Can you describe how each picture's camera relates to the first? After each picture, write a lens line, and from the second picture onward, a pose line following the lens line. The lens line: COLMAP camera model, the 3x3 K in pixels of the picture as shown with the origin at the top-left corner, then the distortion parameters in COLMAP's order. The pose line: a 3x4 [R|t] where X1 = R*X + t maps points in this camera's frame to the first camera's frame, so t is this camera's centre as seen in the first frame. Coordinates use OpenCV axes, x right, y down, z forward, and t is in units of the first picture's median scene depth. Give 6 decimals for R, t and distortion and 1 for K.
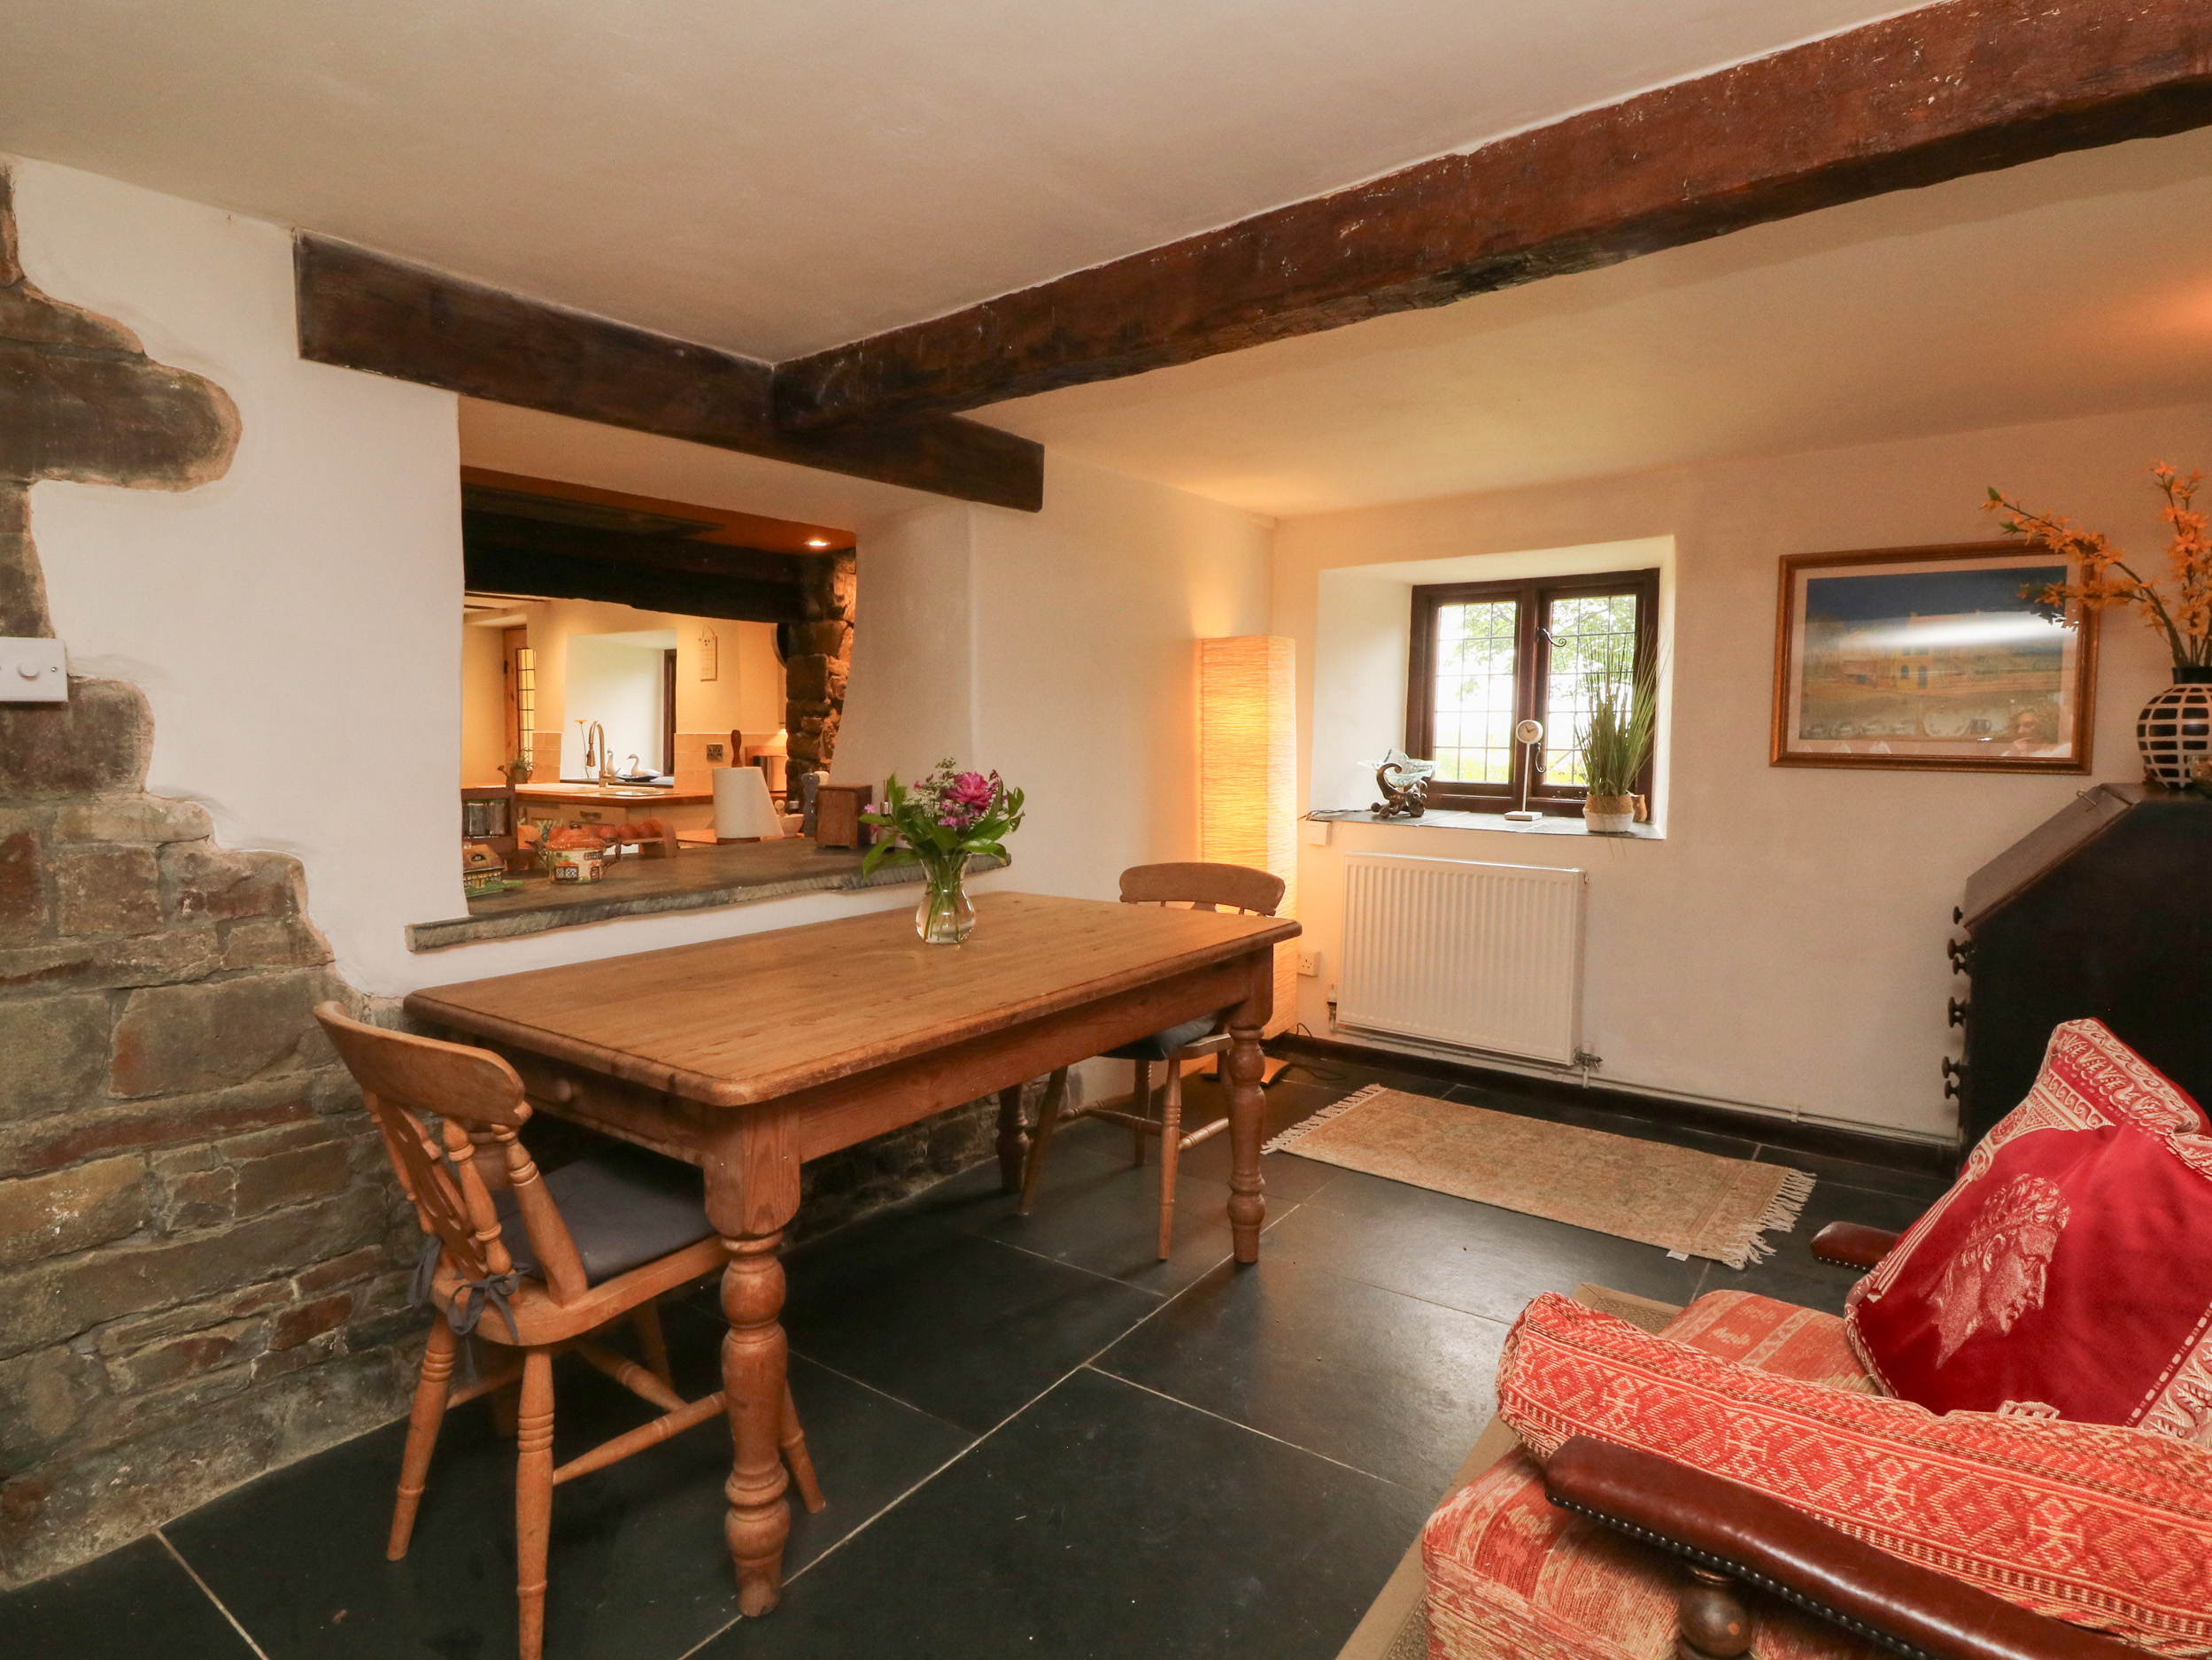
lens RADIAL K [[1165.5, 0, 1109.6], [0, 1165.5, 803.4], [0, 0, 1]] dist [0.000689, -0.012838]
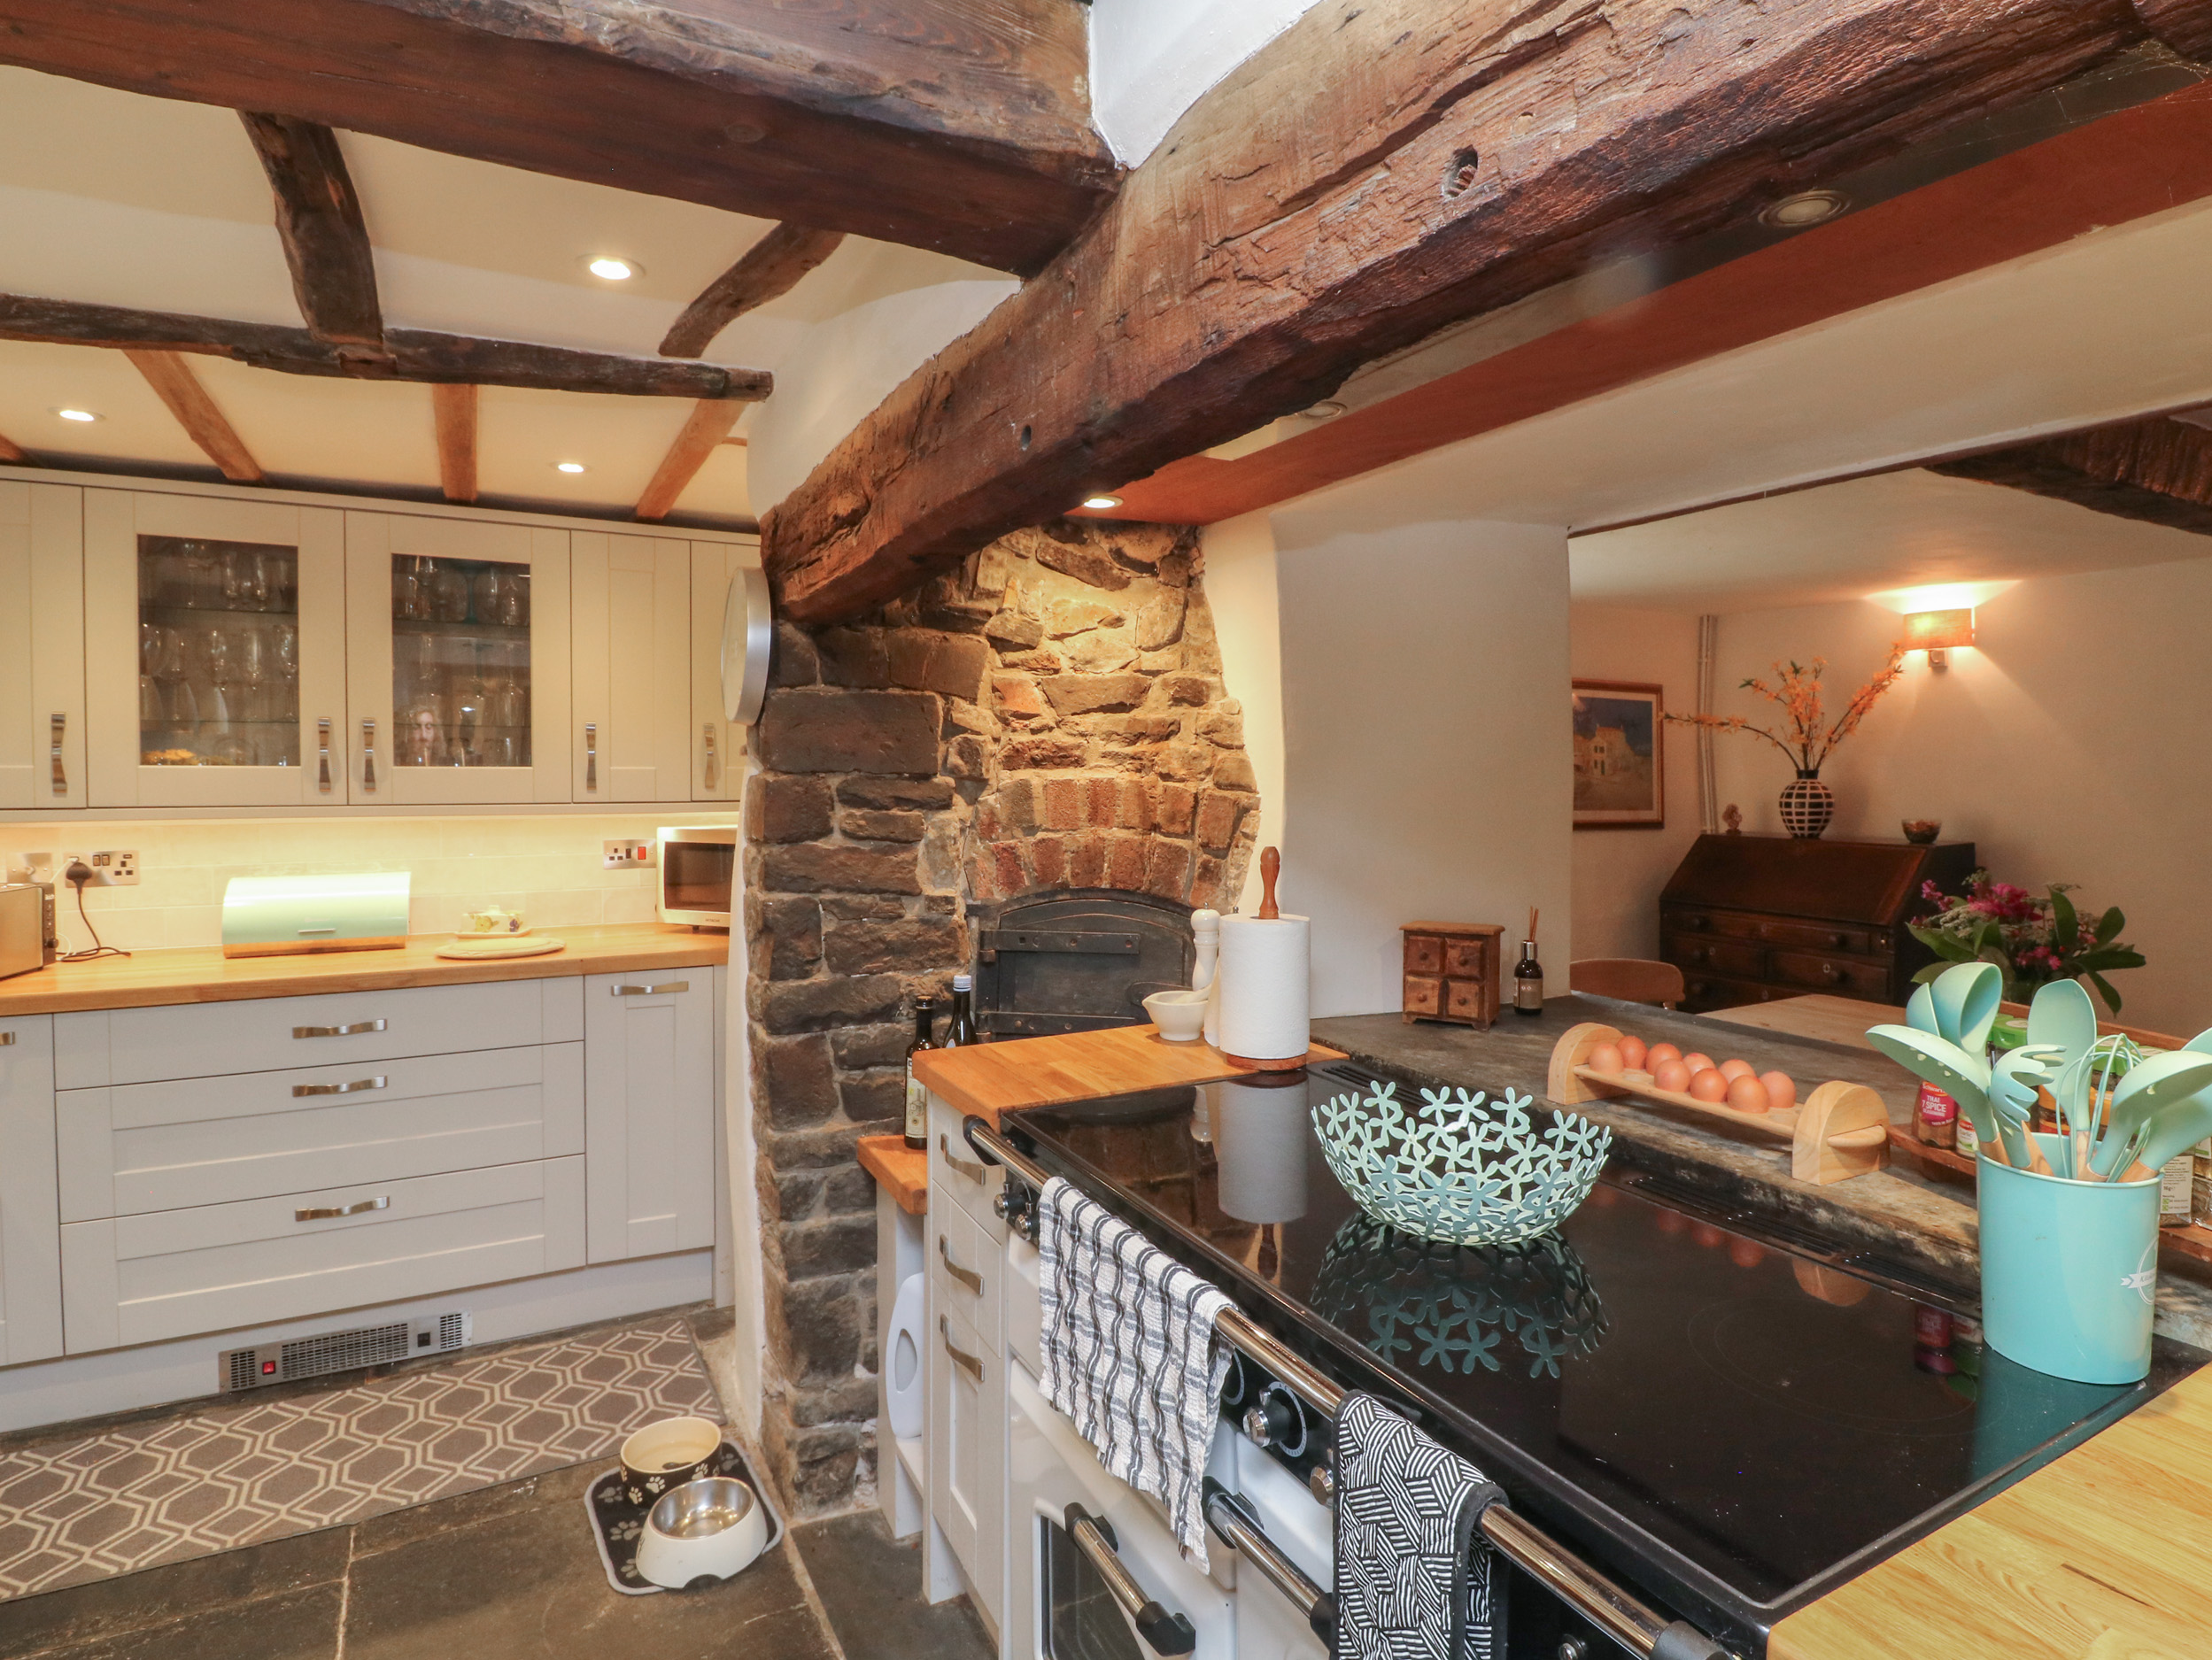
lens RADIAL K [[1165.5, 0, 1109.6], [0, 1165.5, 803.4], [0, 0, 1]] dist [0.000689, -0.012838]
pose [[0.430092, -0.023166, 0.902488, -0.686783], [0.055661, 0.998449, -0.000897, -0.072505], [-0.901068, 0.050620, 0.430714, 0.700065]]
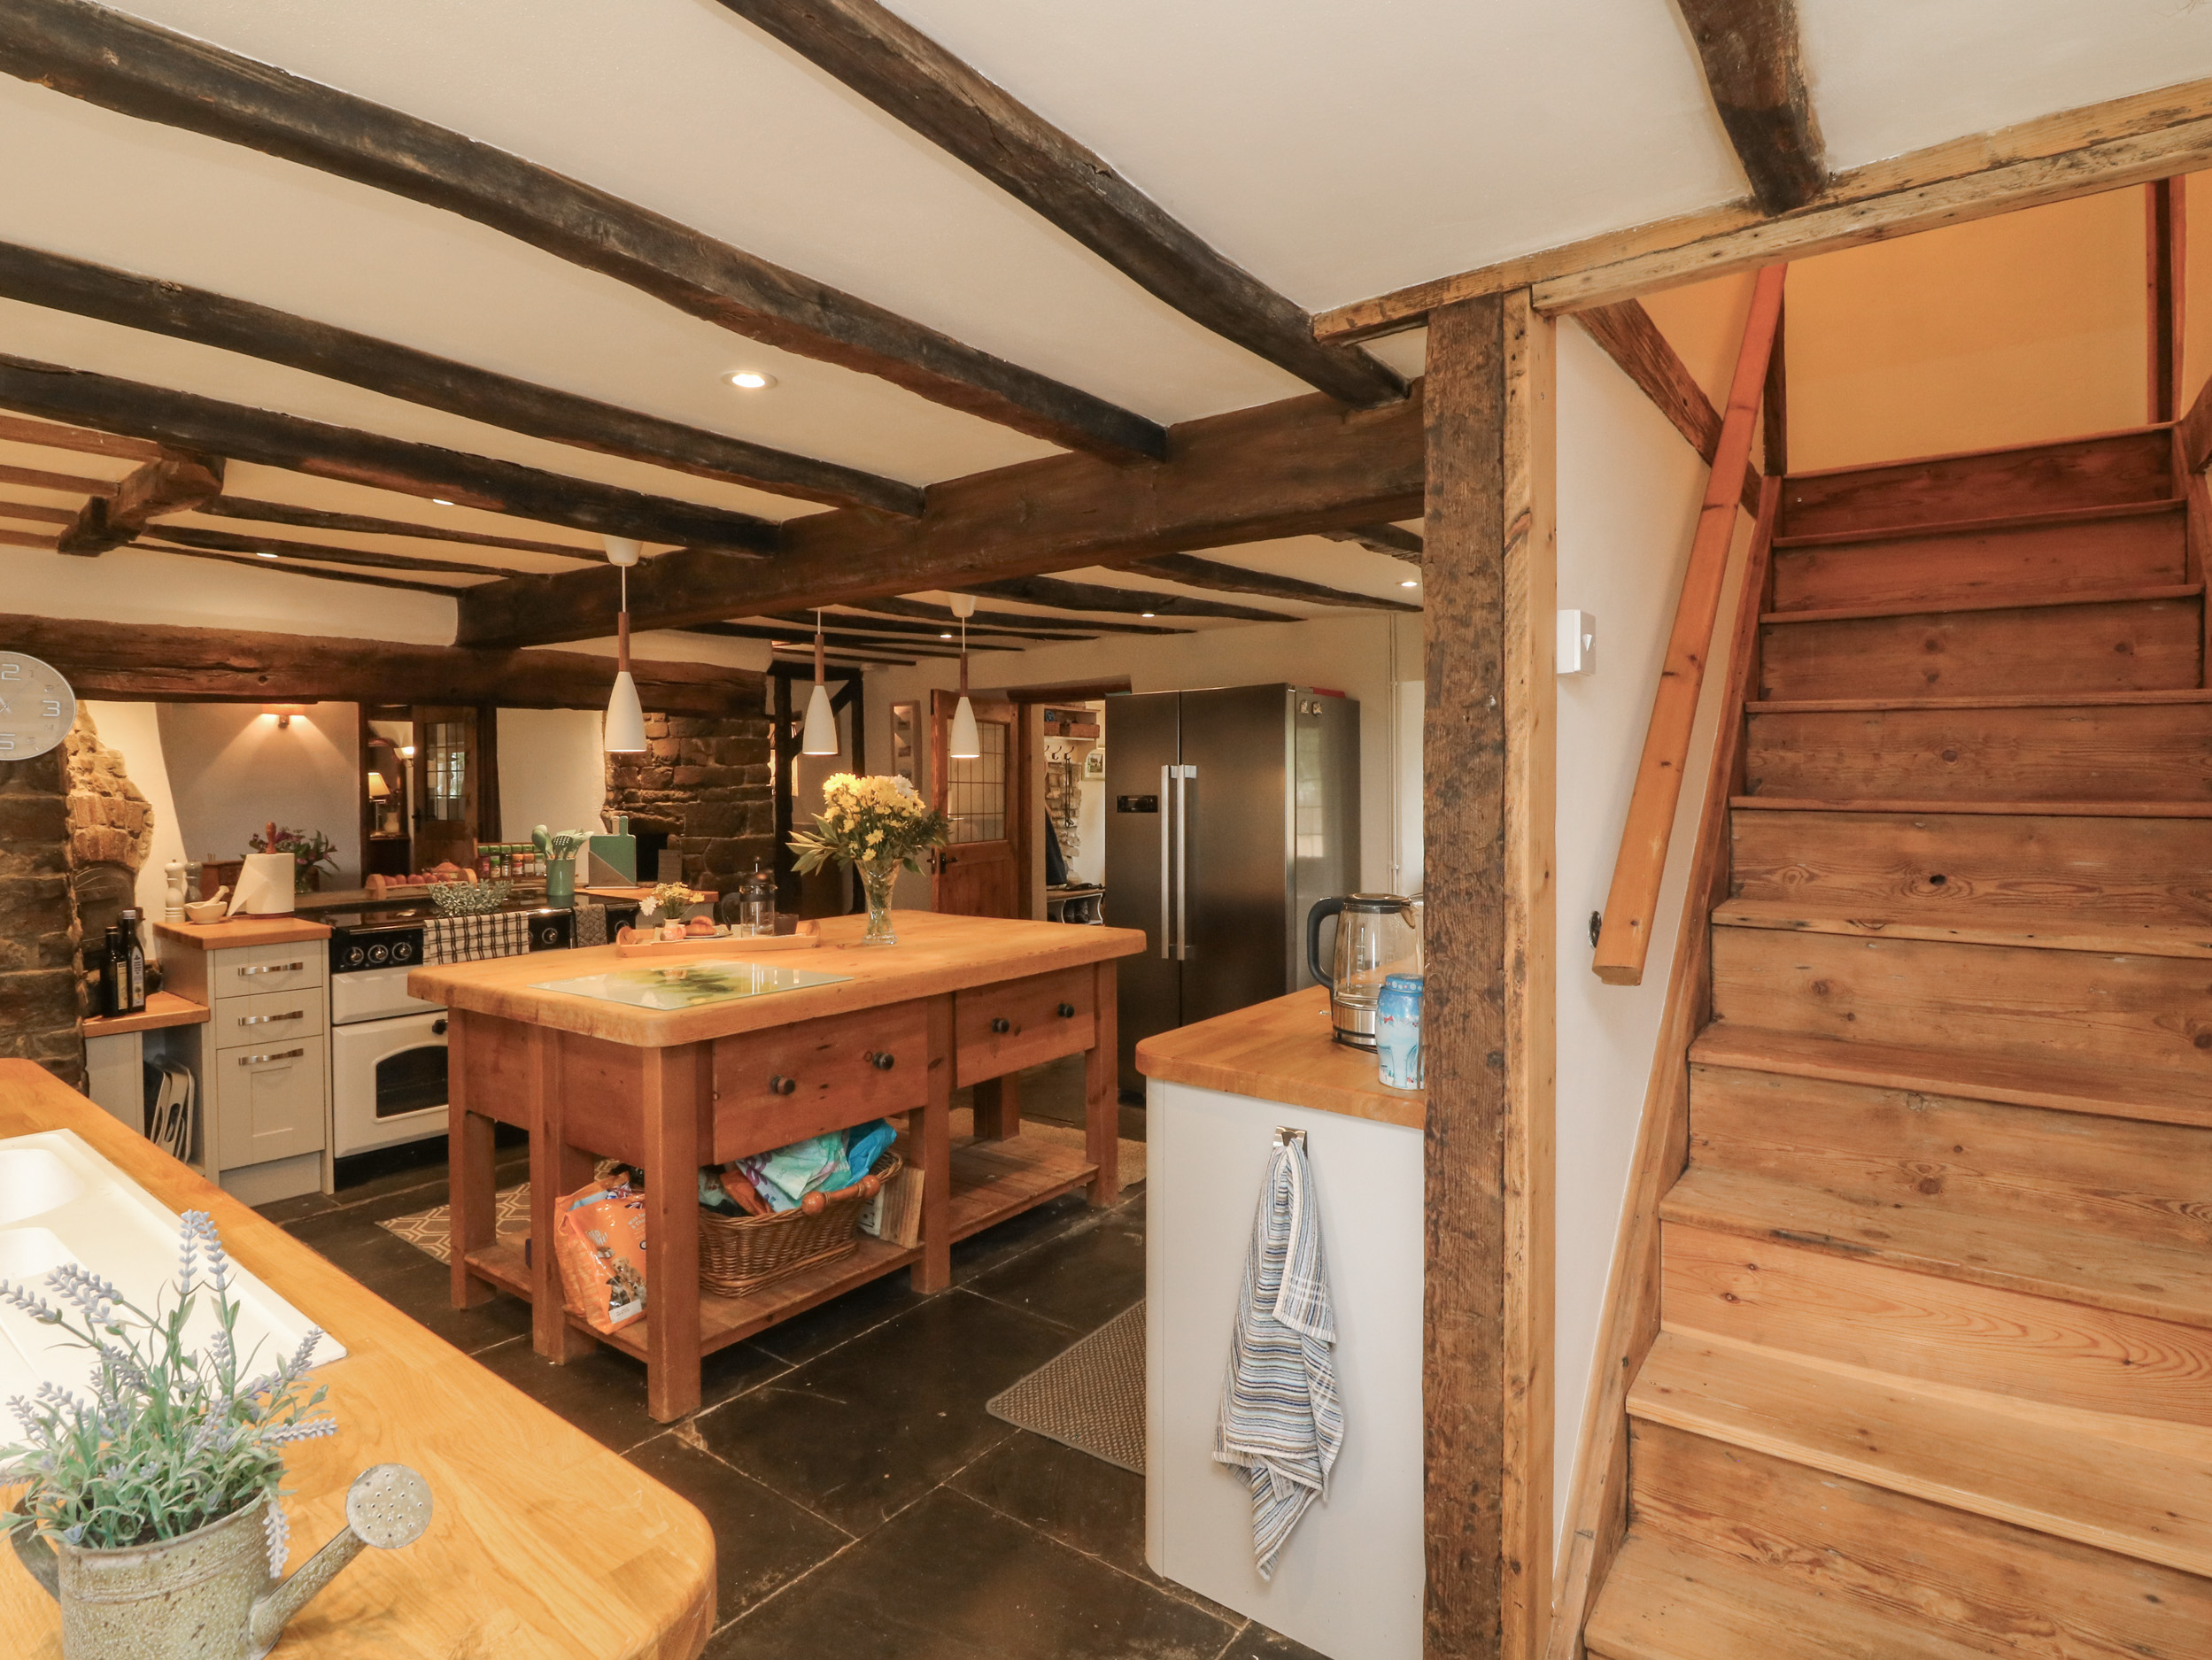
lens RADIAL K [[1165.5, 0, 1109.6], [0, 1165.5, 803.4], [0, 0, 1]] dist [0.000689, -0.012838]
pose [[-0.999650, 0.004228, 0.026124, -1.010167], [0.006446, 0.996326, 0.085399, -0.149429], [-0.025667, 0.085538, -0.996004, 1.802141]]
